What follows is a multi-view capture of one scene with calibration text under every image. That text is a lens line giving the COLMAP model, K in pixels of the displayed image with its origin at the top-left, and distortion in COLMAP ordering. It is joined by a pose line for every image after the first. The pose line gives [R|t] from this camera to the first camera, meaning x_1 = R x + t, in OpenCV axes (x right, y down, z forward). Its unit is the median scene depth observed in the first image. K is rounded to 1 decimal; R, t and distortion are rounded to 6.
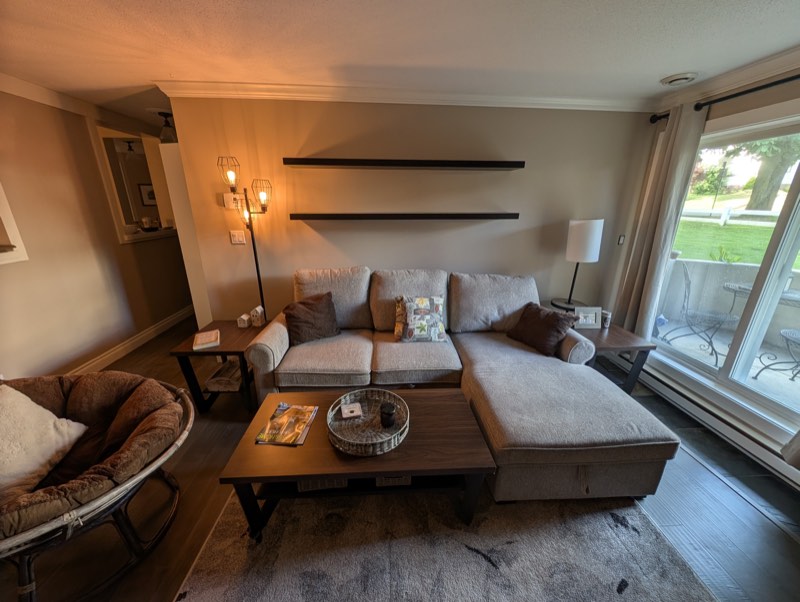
lens RADIAL K [[300.8, 0, 400.0], [0, 300.8, 301.0], [0, 0, 1]] dist [-0.002517, 0.000047]
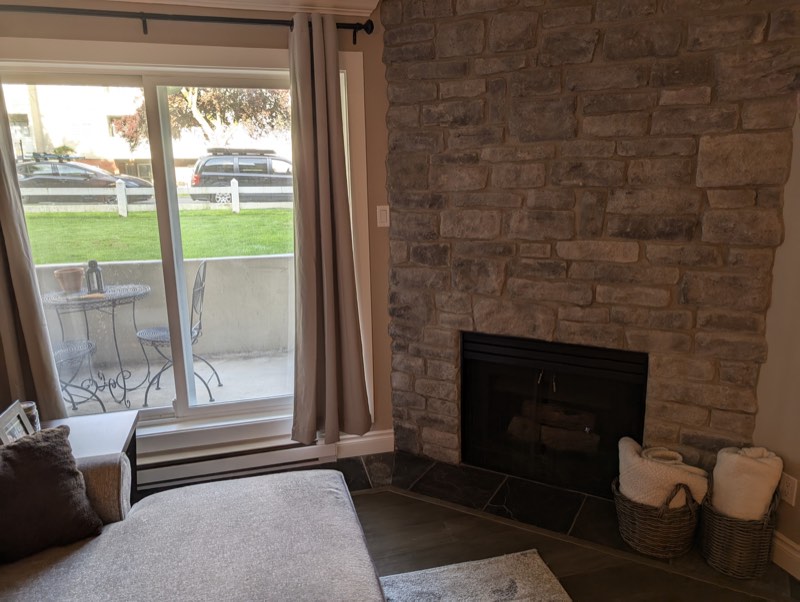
lens RADIAL K [[577.9, 0, 407.1], [0, 577.9, 301.2], [0, 0, 1]] dist [0.013325, -0.005036]
pose [[-0.197424, -0.217290, 0.955934, -0.275702], [0.311704, 0.910606, 0.271361, -0.181654], [-0.929443, 0.351541, -0.112045, 0.525370]]
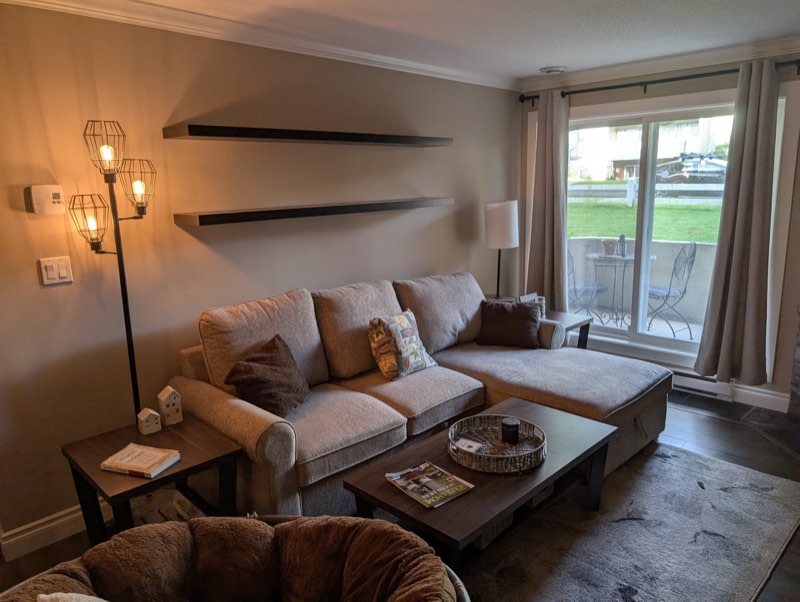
lens RADIAL K [[577.9, 0, 407.1], [0, 577.9, 301.2], [0, 0, 1]] dist [0.013325, -0.005036]
pose [[0.733544, -0.162717, 0.659876, -0.842125], [0.233741, 0.972090, -0.020131, -0.011124], [-0.638183, 0.169007, 0.751105, -0.079166]]
